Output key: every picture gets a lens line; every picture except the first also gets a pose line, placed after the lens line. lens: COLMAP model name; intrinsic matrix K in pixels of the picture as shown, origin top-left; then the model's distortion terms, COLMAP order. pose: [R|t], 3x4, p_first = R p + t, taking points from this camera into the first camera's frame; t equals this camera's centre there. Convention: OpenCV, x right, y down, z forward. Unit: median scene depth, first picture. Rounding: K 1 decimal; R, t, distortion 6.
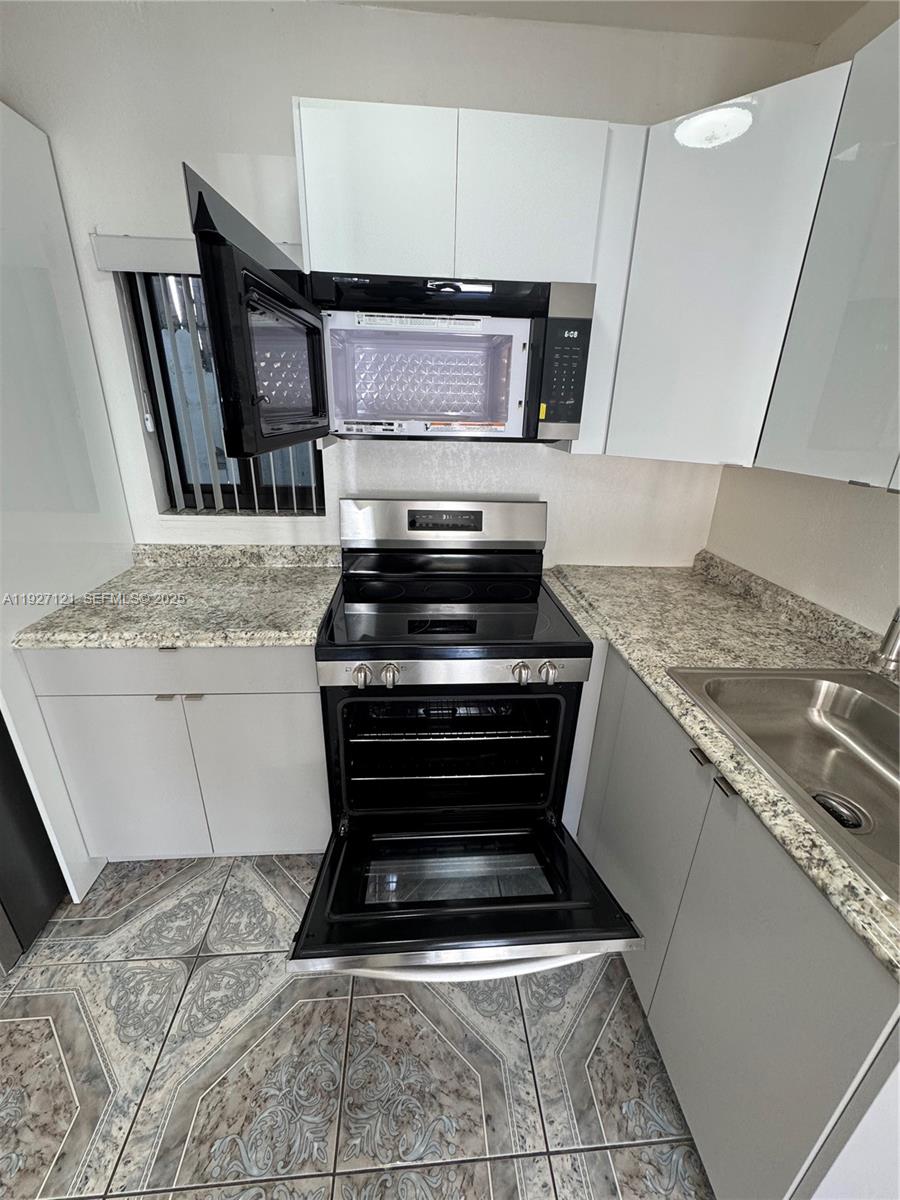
lens RADIAL K [[475.2, 0, 444.0], [0, 475.2, 598.6], [0, 0, 1]] dist [0.007957, 0.000091]
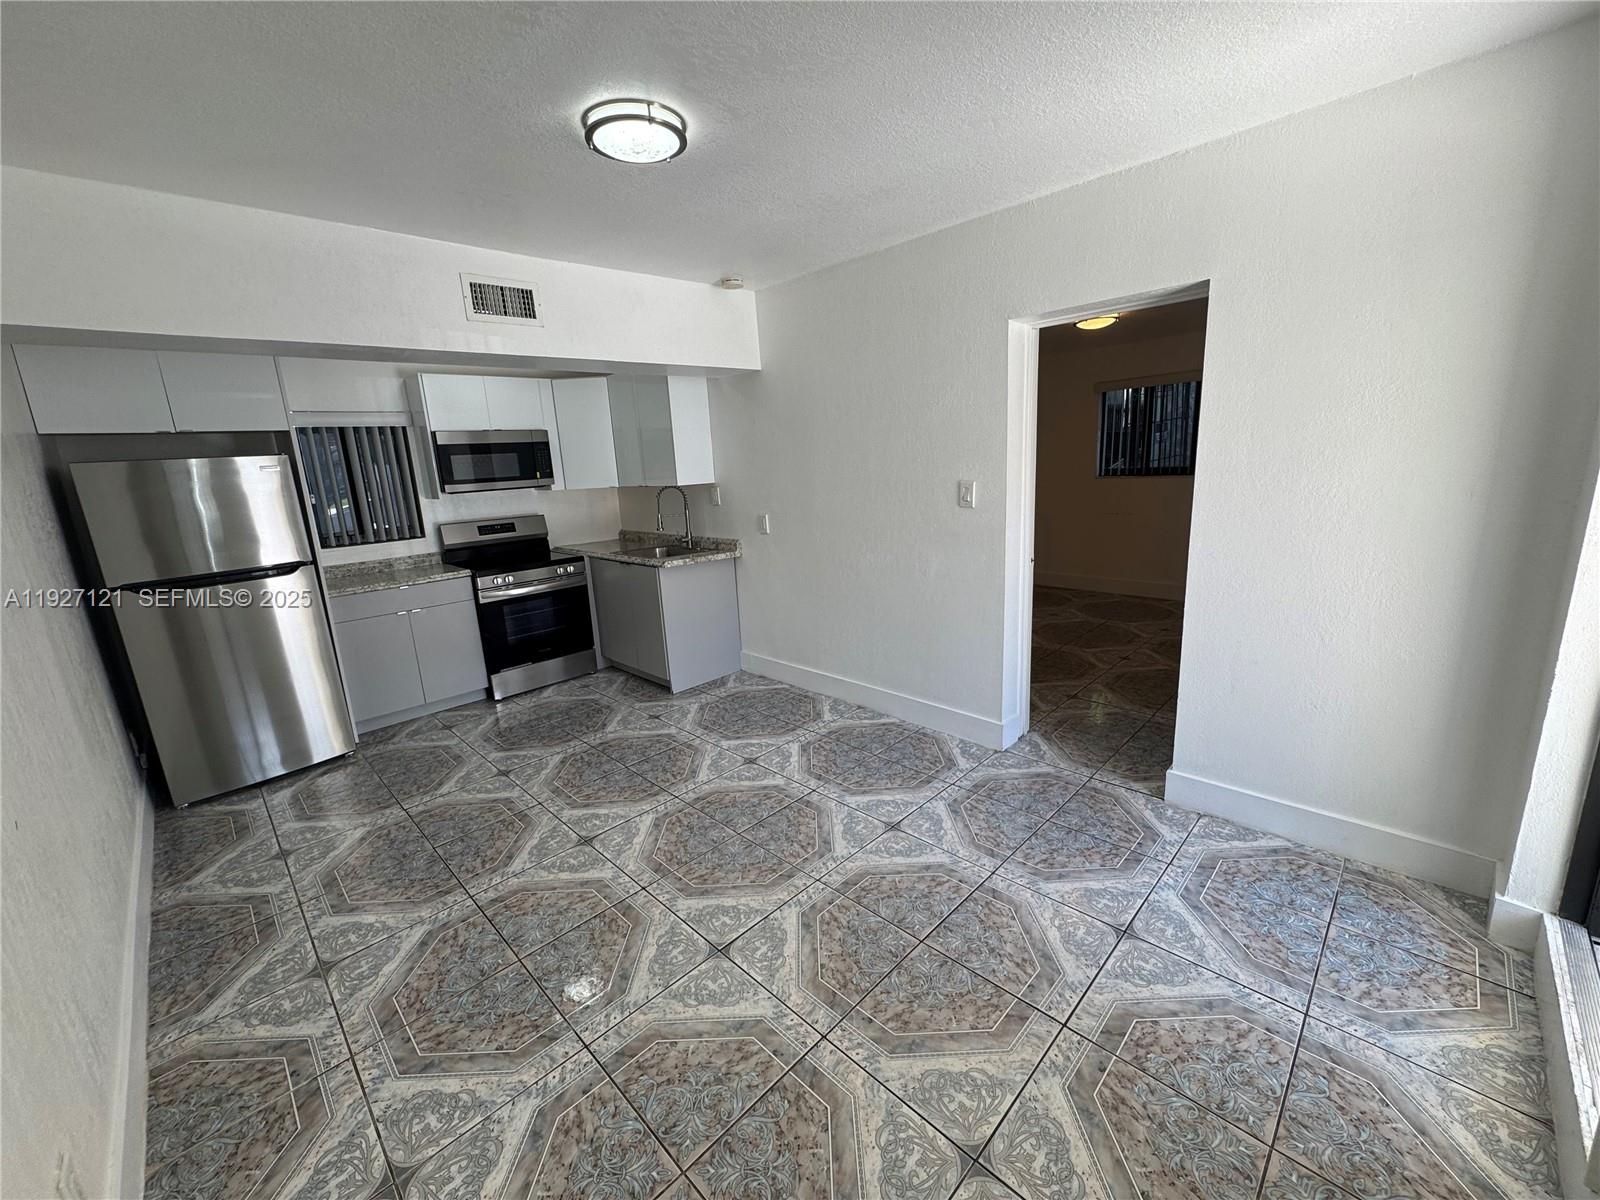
lens RADIAL K [[621.8, 0, 800.0], [0, 621.8, 600.0], [0, 0, 1]] dist [-0.034534, 0.000320]
pose [[0.744804, -0.202003, 0.635973, -0.876638], [0.310459, 0.948543, -0.062302, 0.785067], [-0.590662, 0.243847, 0.769192, -1.956574]]
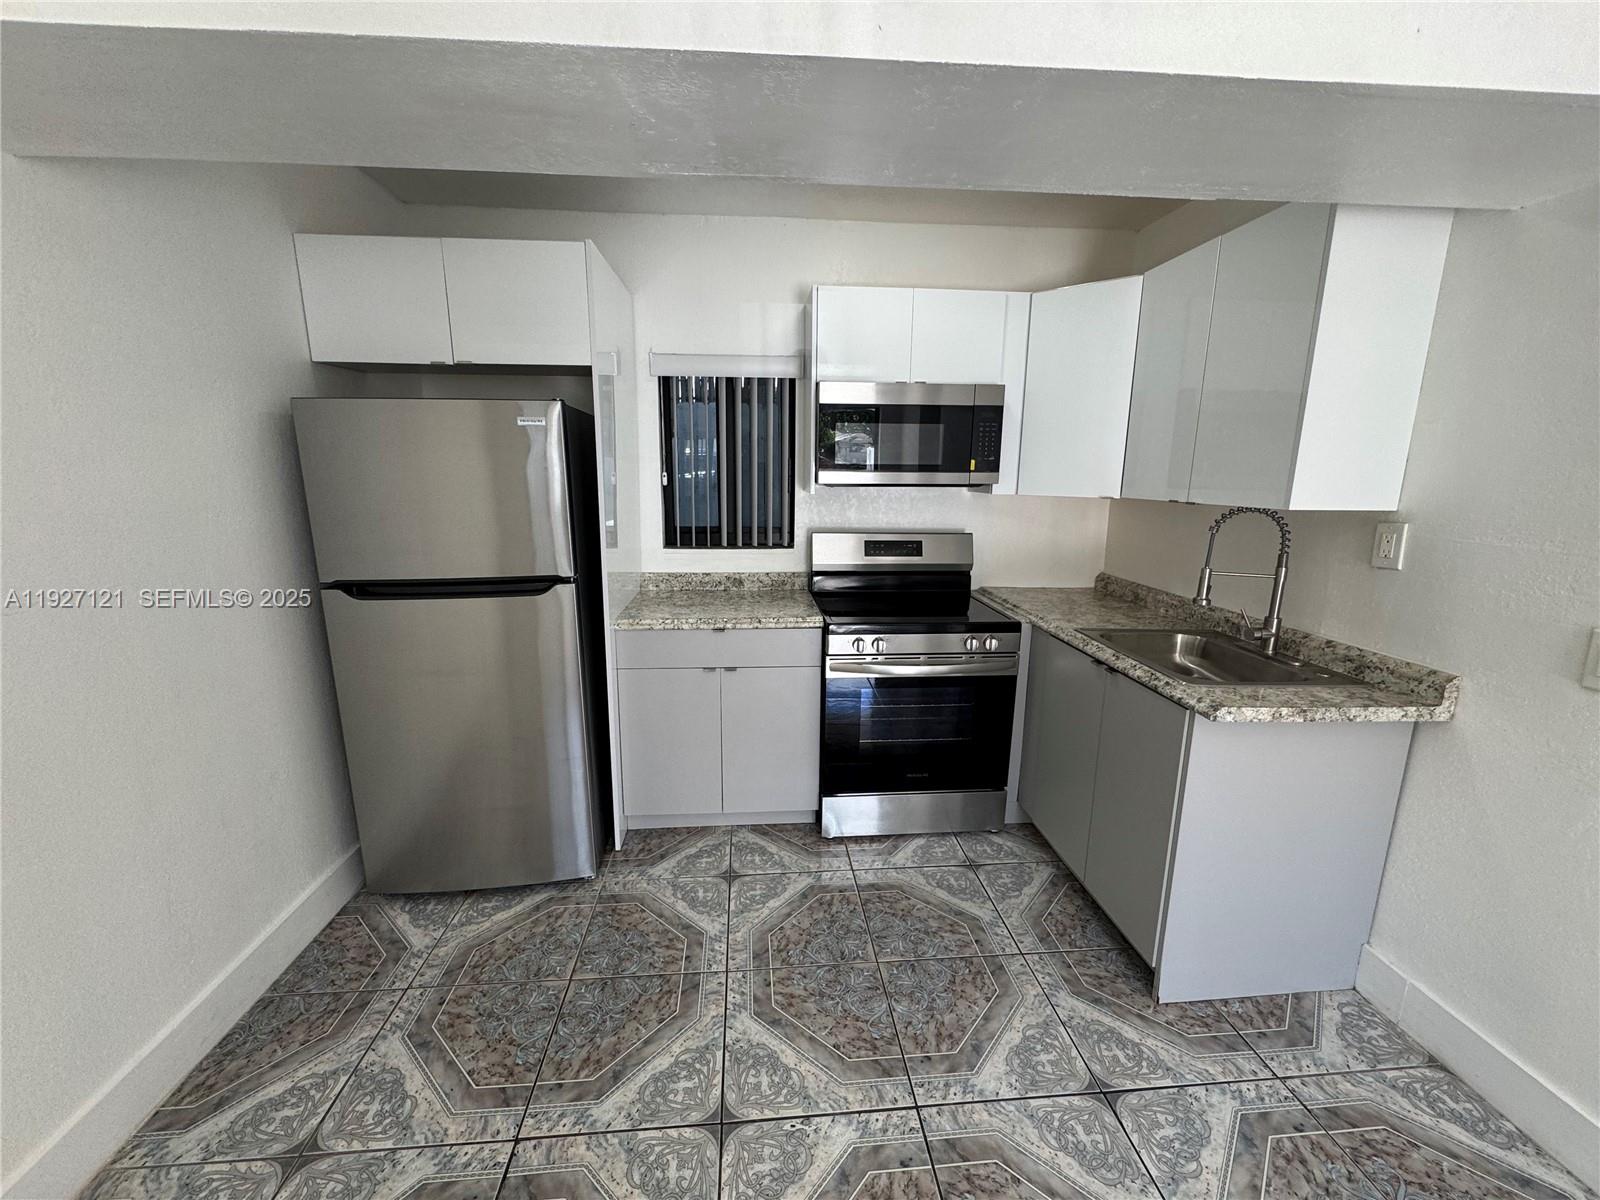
lens RADIAL K [[620.8, 0, 800.0], [0, 620.8, 600.0], [0, 0, 1]] dist [0.019703, 0.000338]
pose [[0.999800, -0.017570, 0.009541, -0.301461], [0.018926, 0.985548, -0.168338, 0.278700], [-0.006445, 0.168485, 0.985683, -0.690636]]
